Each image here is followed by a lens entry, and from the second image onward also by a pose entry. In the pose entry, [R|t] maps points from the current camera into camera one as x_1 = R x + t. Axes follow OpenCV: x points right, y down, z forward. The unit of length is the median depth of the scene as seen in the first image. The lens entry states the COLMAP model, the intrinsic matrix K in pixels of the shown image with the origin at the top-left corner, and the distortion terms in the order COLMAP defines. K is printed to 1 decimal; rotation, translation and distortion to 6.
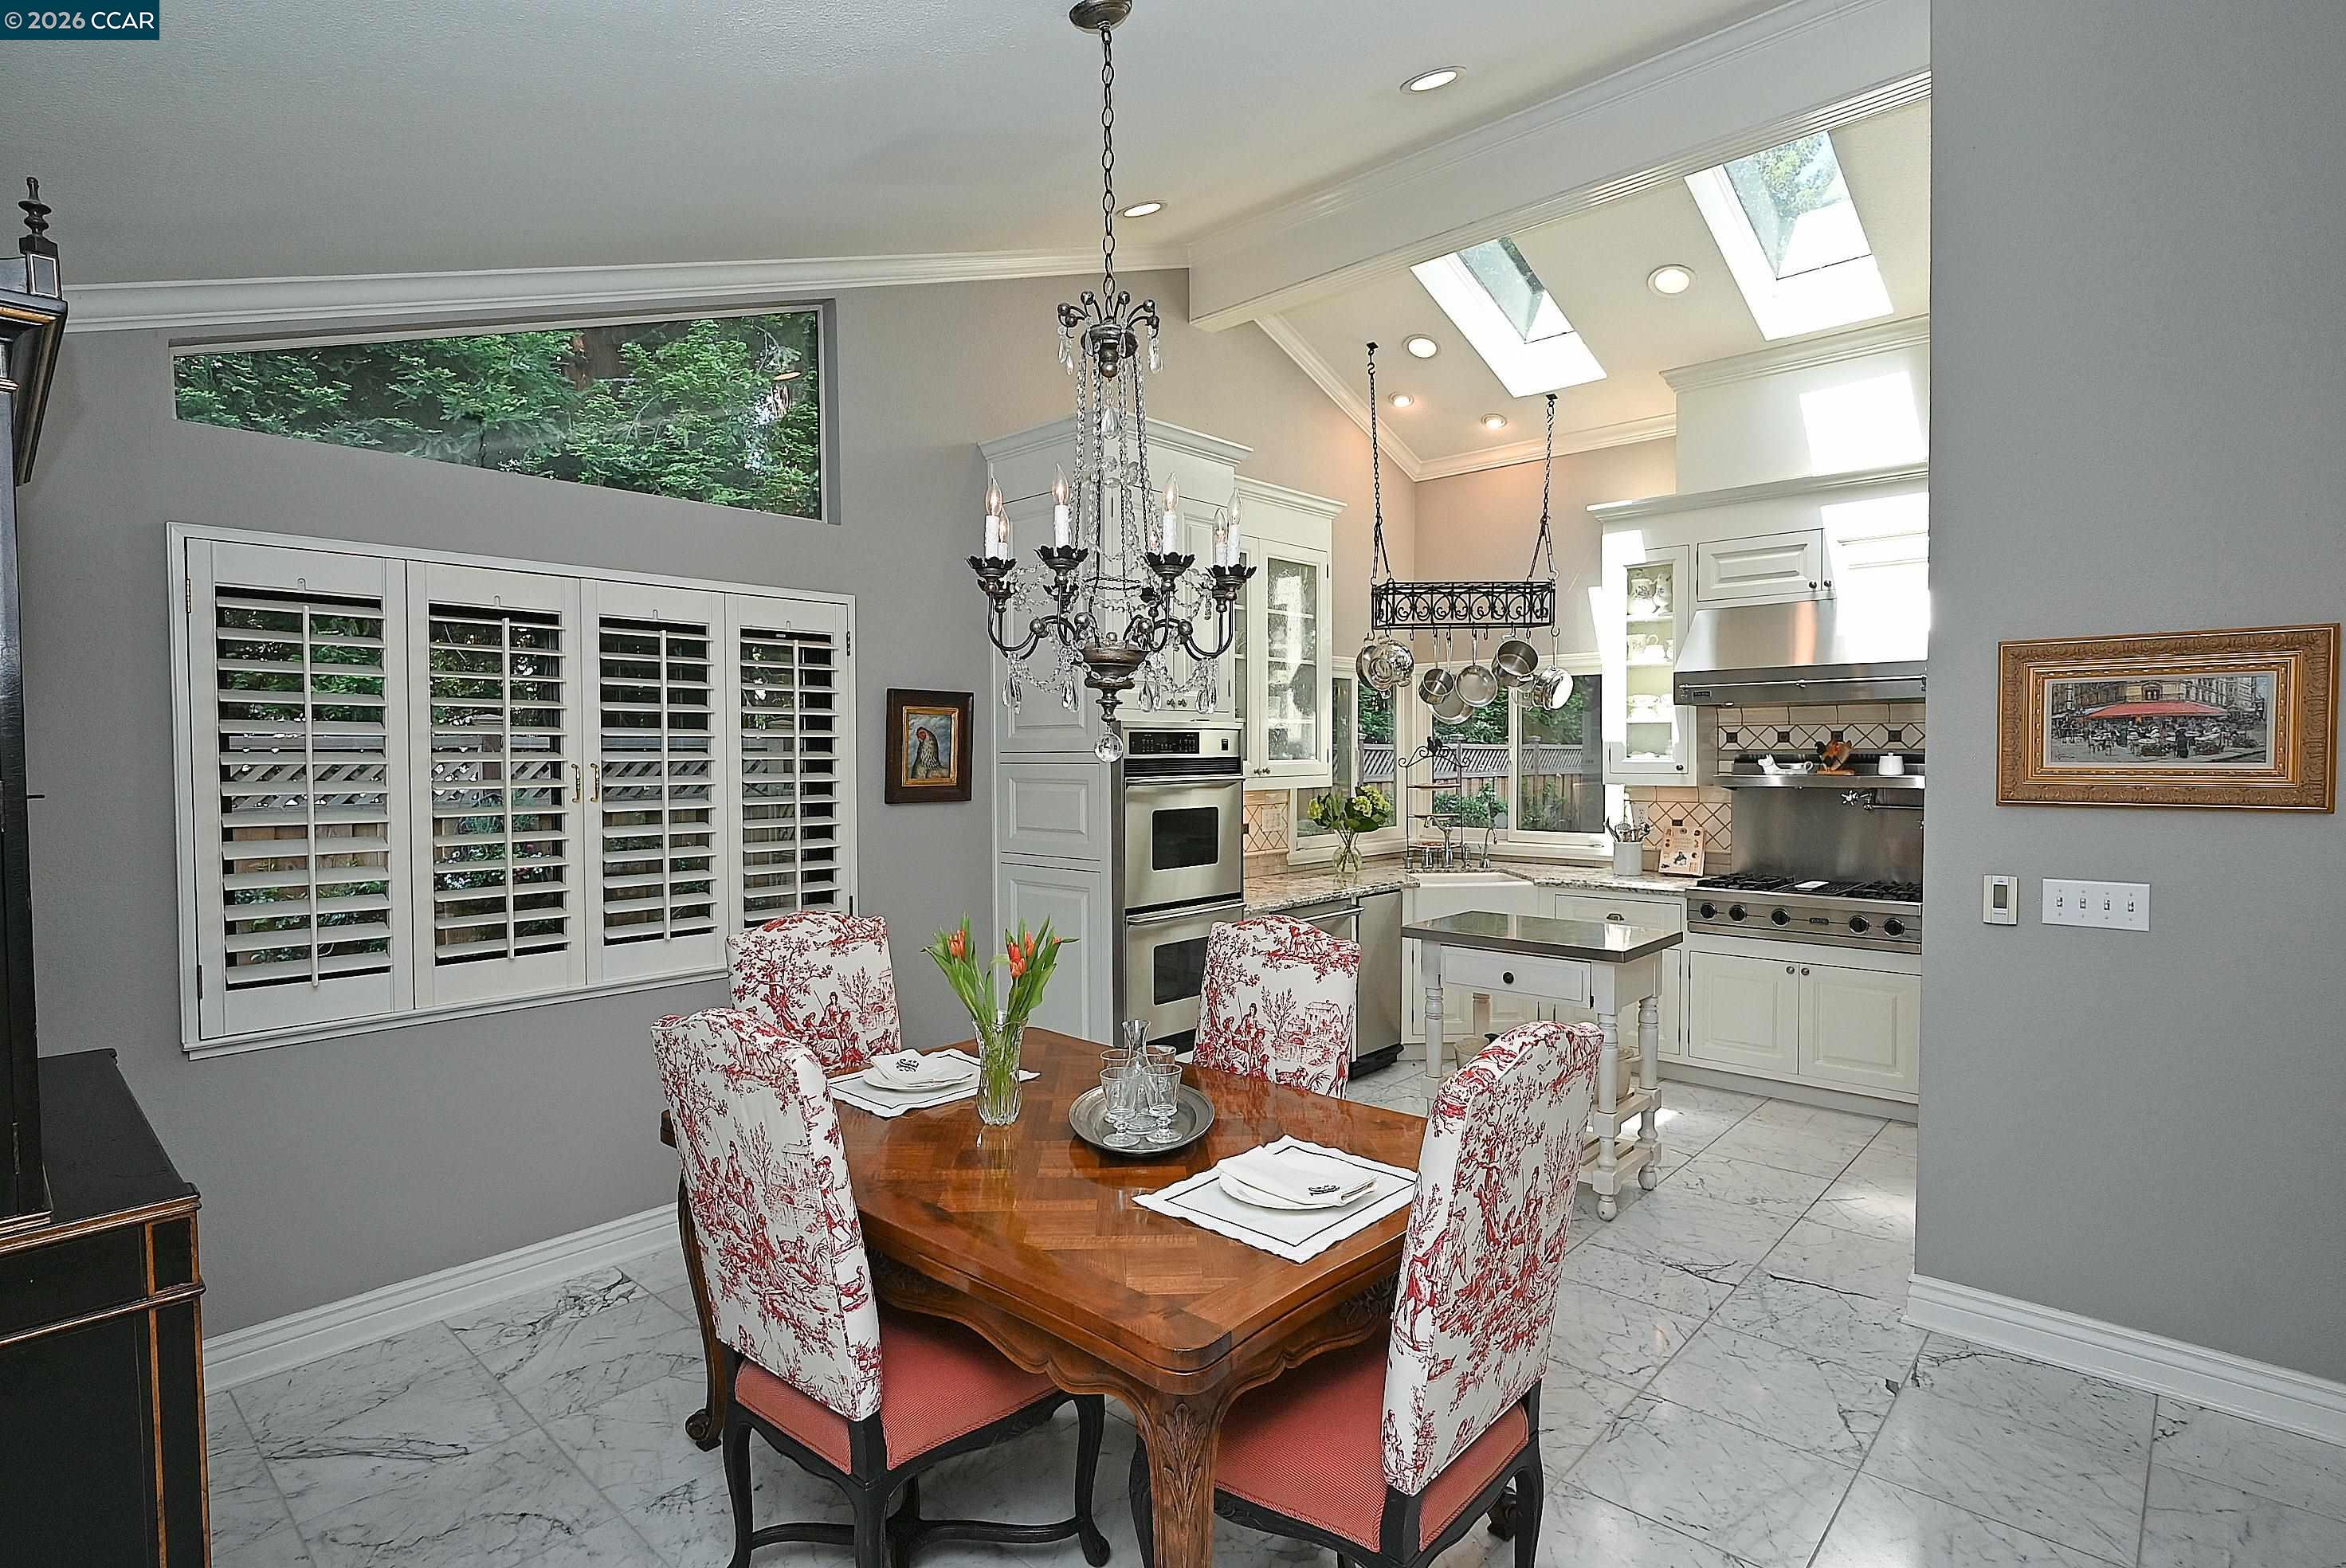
lens RADIAL K [[1163.4, 0, 1182.0], [0, 1163.4, 784.4], [0, 0, 1]] dist [-0.006041, 0.003045]
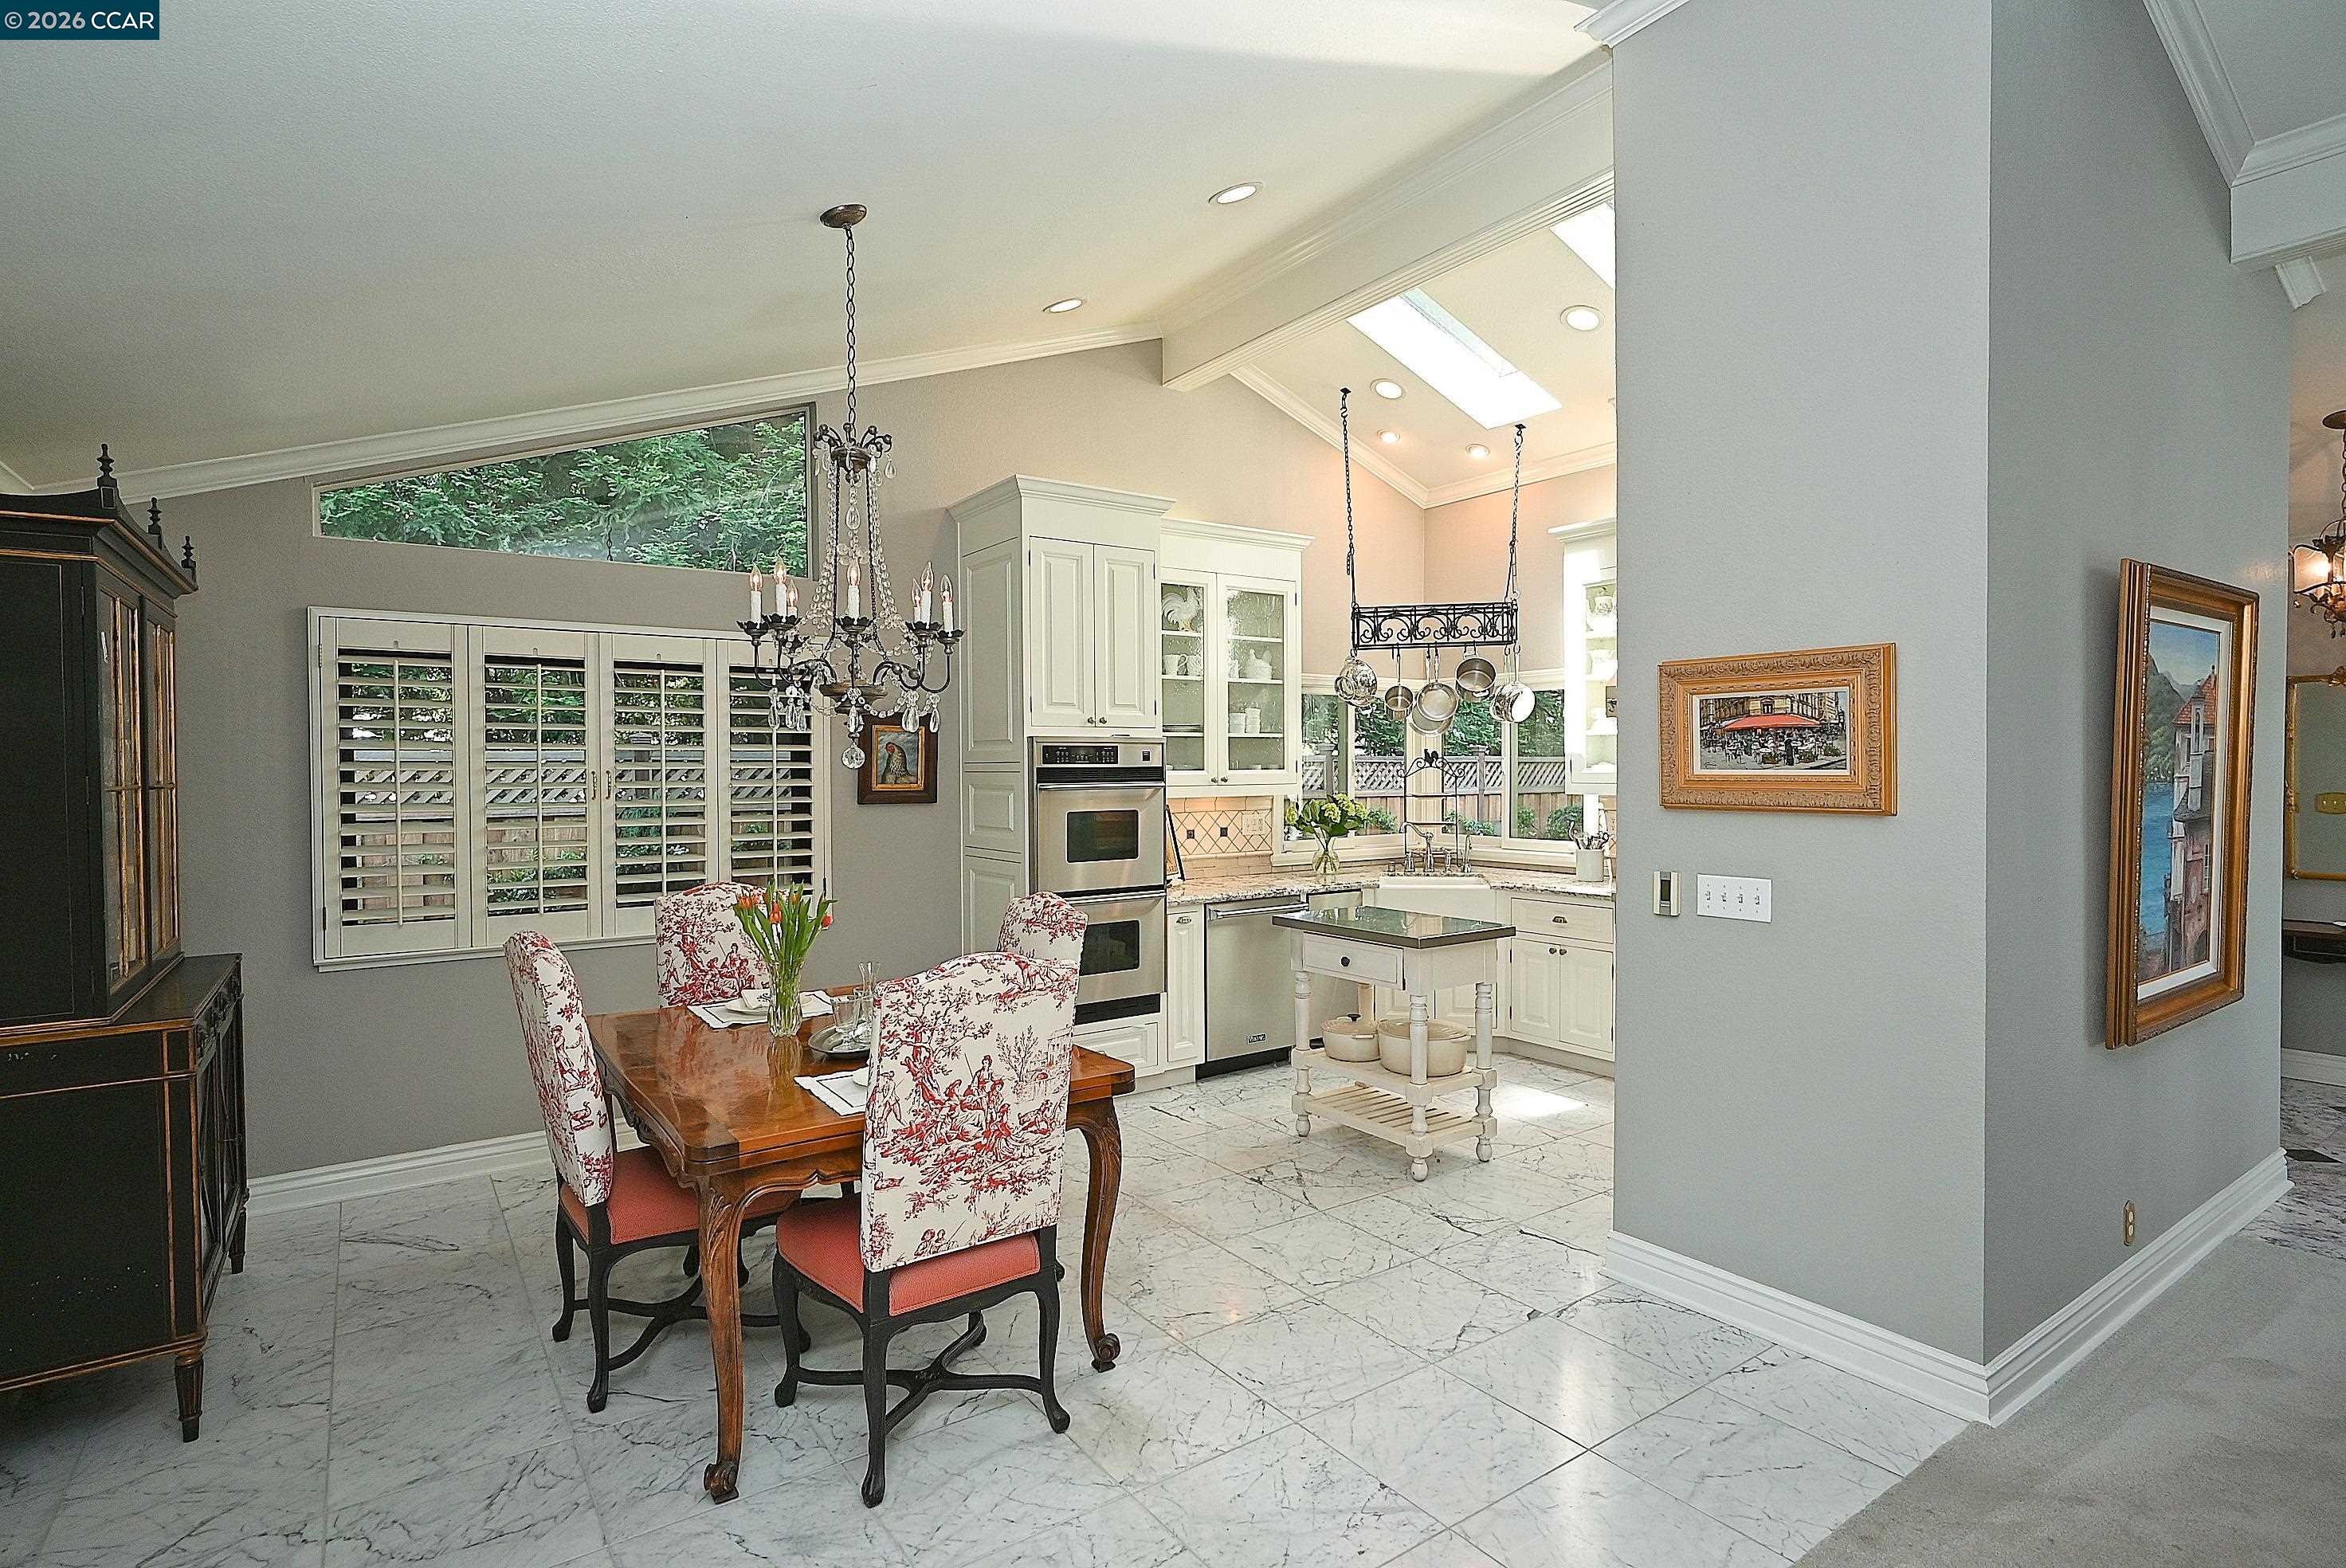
lens RADIAL K [[1163.4, 0, 1175.6], [0, 1163.4, 786.2], [0, 0, 1]] dist [-0.006041, 0.003045]
pose [[0.976738, 0.003534, -0.214405, 0.318967], [-0.005780, 0.999935, -0.009848, 0.006801], [0.214356, 0.010858, 0.976695, -0.124744]]
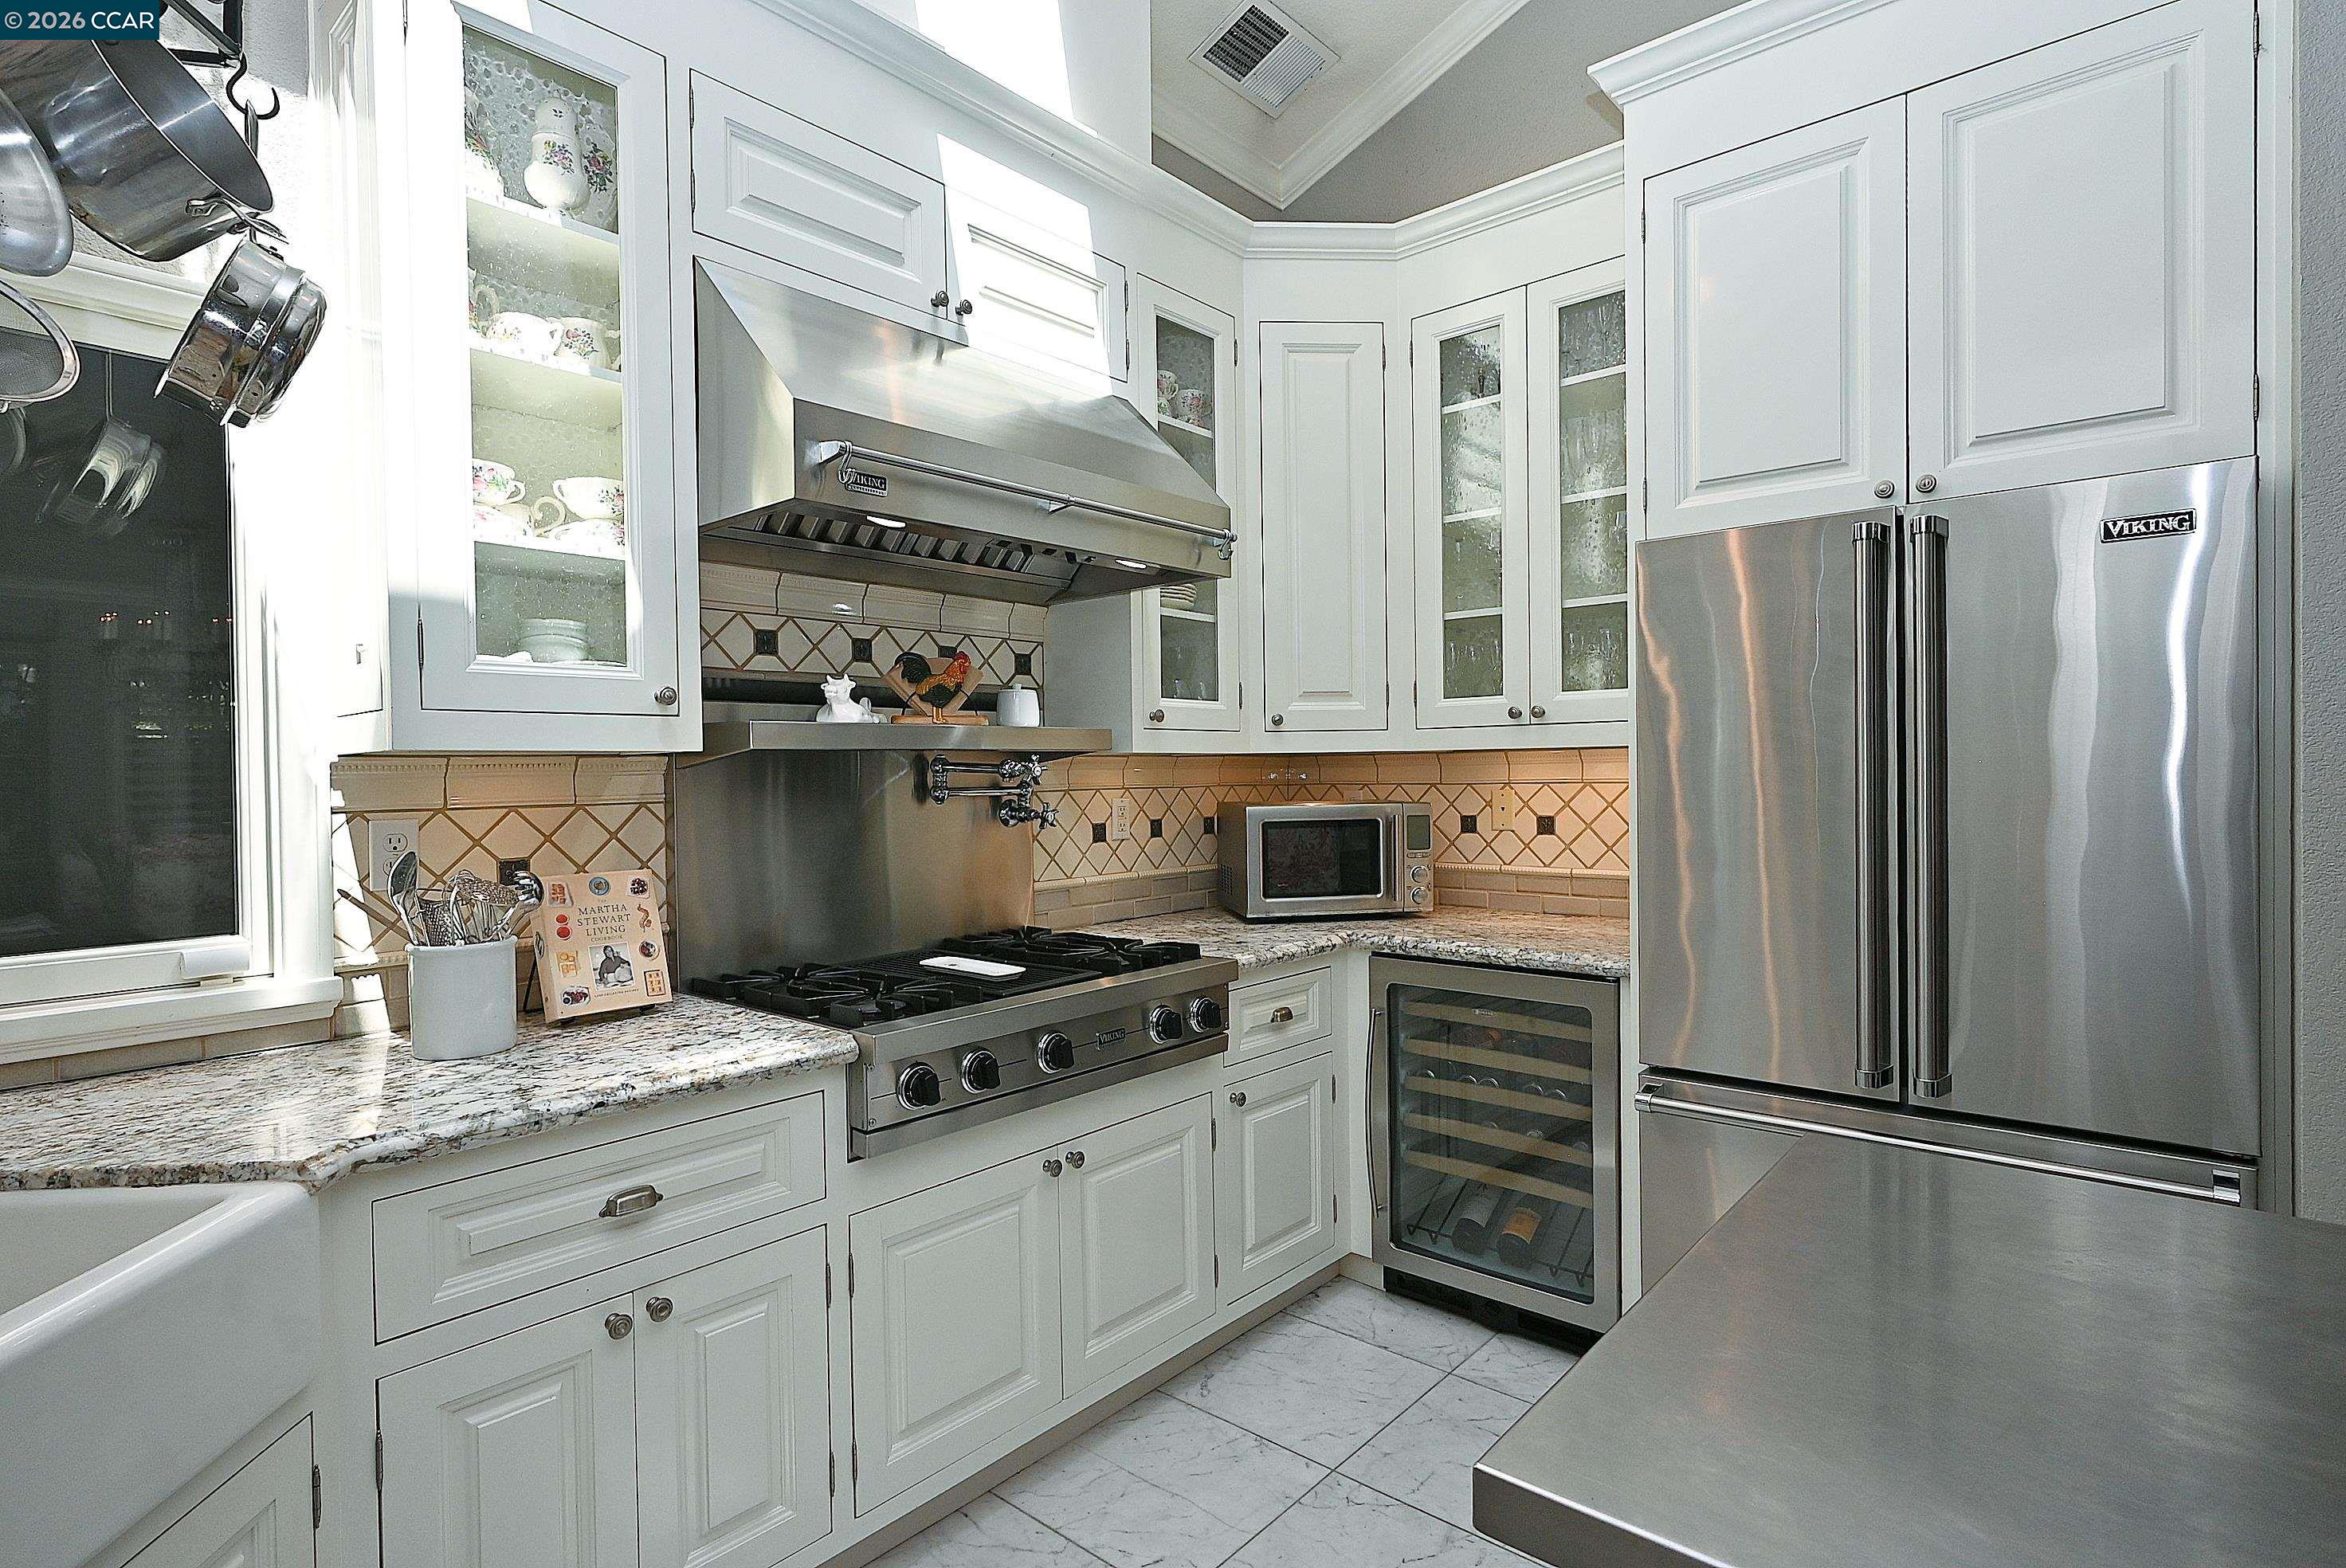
lens RADIAL K [[1163.4, 0, 1163.8], [0, 1163.4, 787.0], [0, 0, 1]] dist [-0.006041, 0.003045]
pose [[-0.018152, -0.008209, 0.999802, 0.105543], [0.041555, 0.999096, 0.008958, 0.018767], [-0.998971, 0.041709, -0.017794, 1.072040]]
